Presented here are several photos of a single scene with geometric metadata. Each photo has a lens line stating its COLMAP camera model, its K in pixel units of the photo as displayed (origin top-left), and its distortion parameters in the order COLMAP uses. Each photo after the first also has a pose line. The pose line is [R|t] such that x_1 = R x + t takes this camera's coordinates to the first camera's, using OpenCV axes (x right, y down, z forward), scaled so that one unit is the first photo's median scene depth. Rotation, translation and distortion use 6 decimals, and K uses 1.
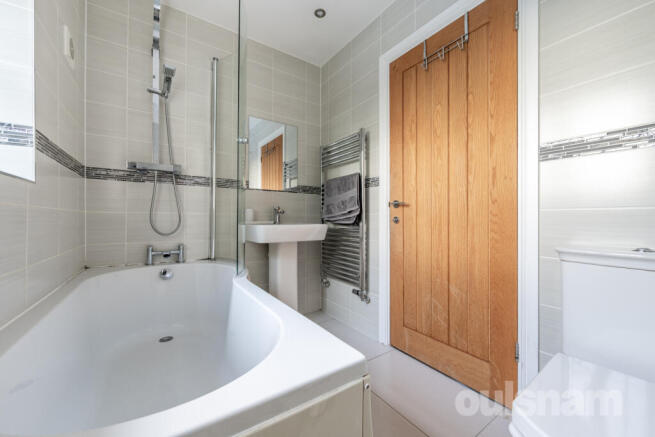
lens RADIAL K [[256.6, 0, 327.5], [0, 256.6, 218.2], [0, 0, 1]] dist [-0.003635, -0.000085]
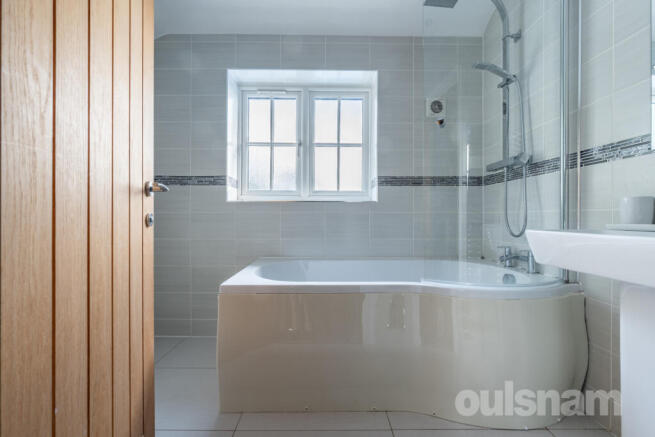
lens RADIAL K [[256.6, 0, 327.7], [0, 256.6, 217.4], [0, 0, 1]] dist [-0.003635, -0.000085]
pose [[-0.564558, 0.000339, -0.825394, 0.502811], [-0.001492, 0.999998, 0.001431, -0.002121], [0.825392, 0.002039, -0.564556, 1.063276]]
